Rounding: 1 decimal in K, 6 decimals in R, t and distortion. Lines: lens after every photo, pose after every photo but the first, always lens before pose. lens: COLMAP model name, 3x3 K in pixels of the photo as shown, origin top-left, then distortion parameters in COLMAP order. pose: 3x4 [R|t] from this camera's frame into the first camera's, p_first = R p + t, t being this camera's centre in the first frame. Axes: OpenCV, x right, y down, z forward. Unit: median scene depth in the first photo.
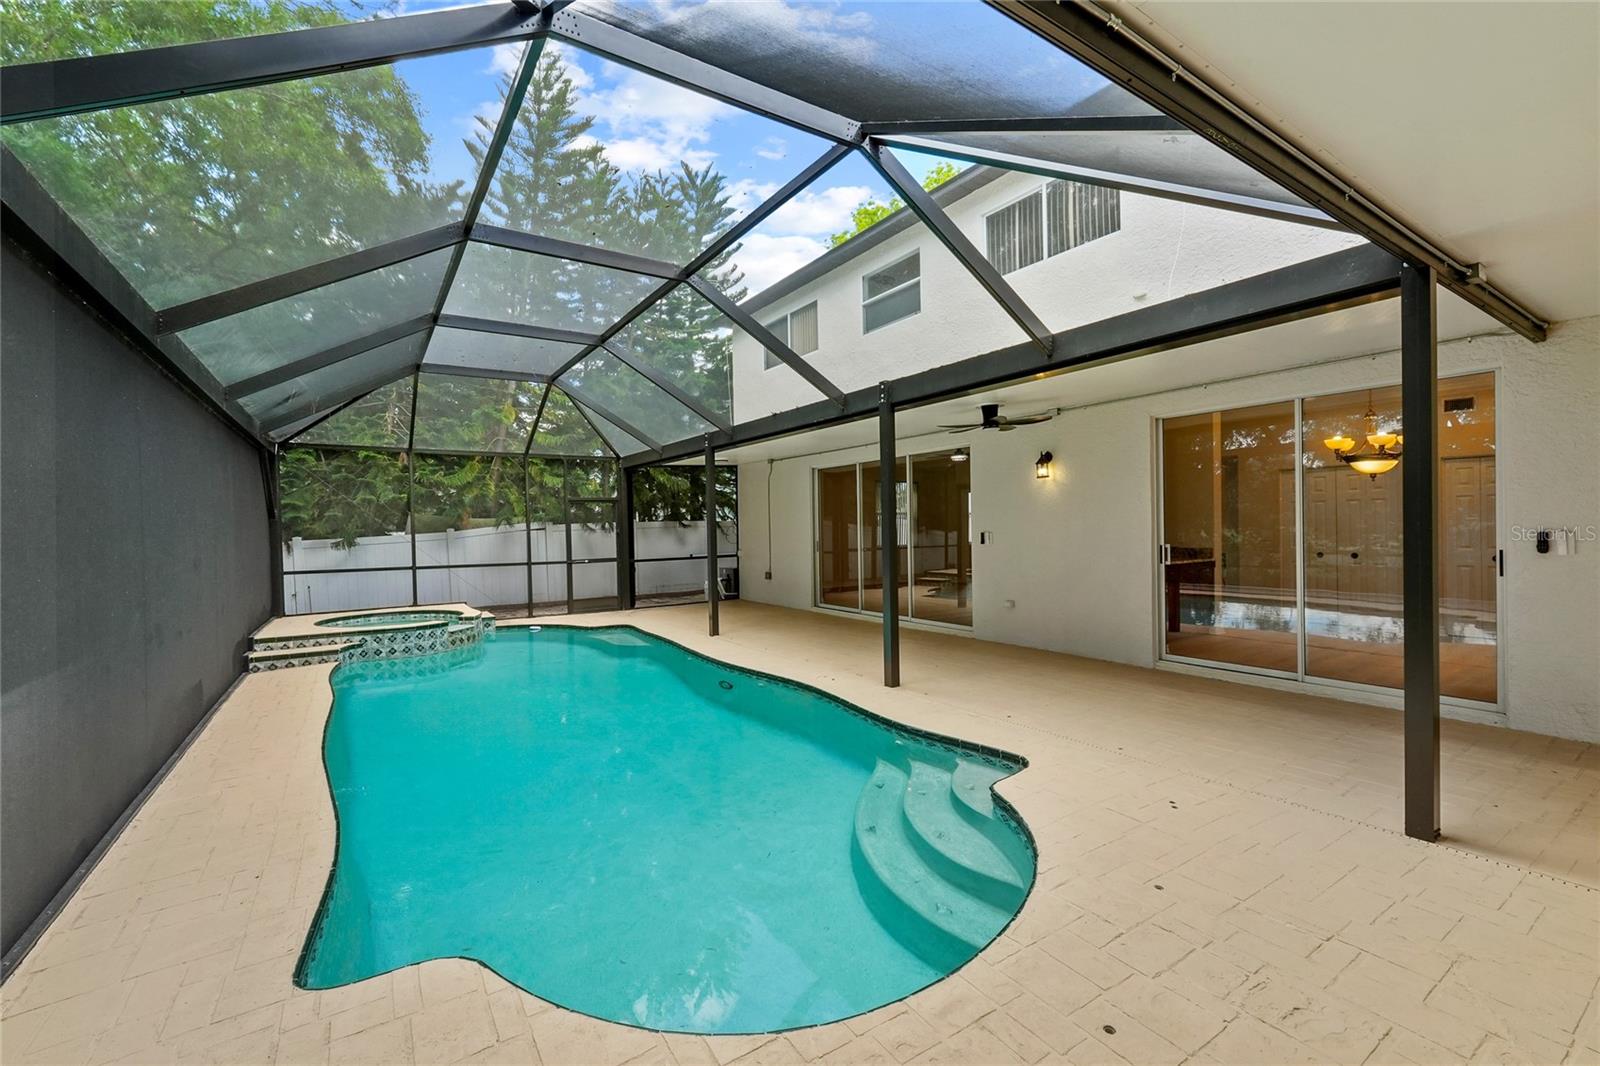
lens RADIAL K [[665.3, 0, 793.1], [0, 665.3, 531.8], [0, 0, 1]] dist [-0.000880, -0.000073]
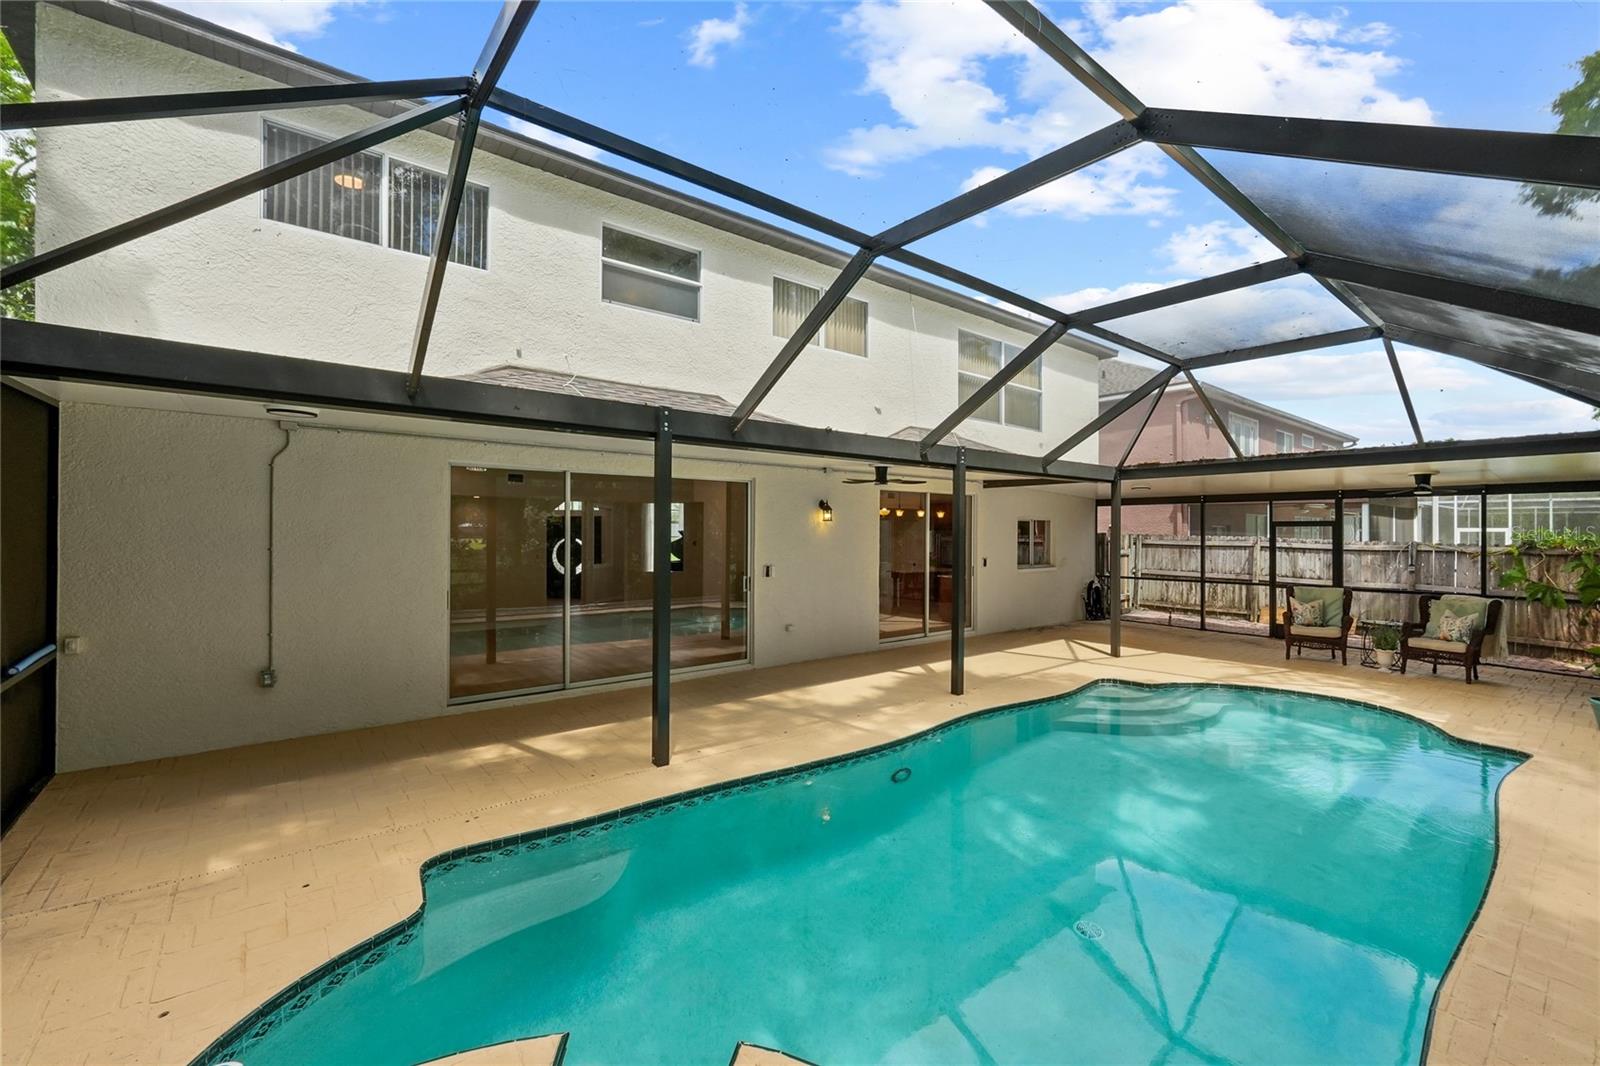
lens RADIAL K [[665.3, 0, 793.1], [0, 665.3, 531.8], [0, 0, 1]] dist [-0.000880, -0.000073]
pose [[-0.095661, 0.016972, 0.995269, -0.725247], [0.001603, 0.999856, -0.016896, -0.033143], [-0.995413, -0.000021, -0.095674, 0.981596]]
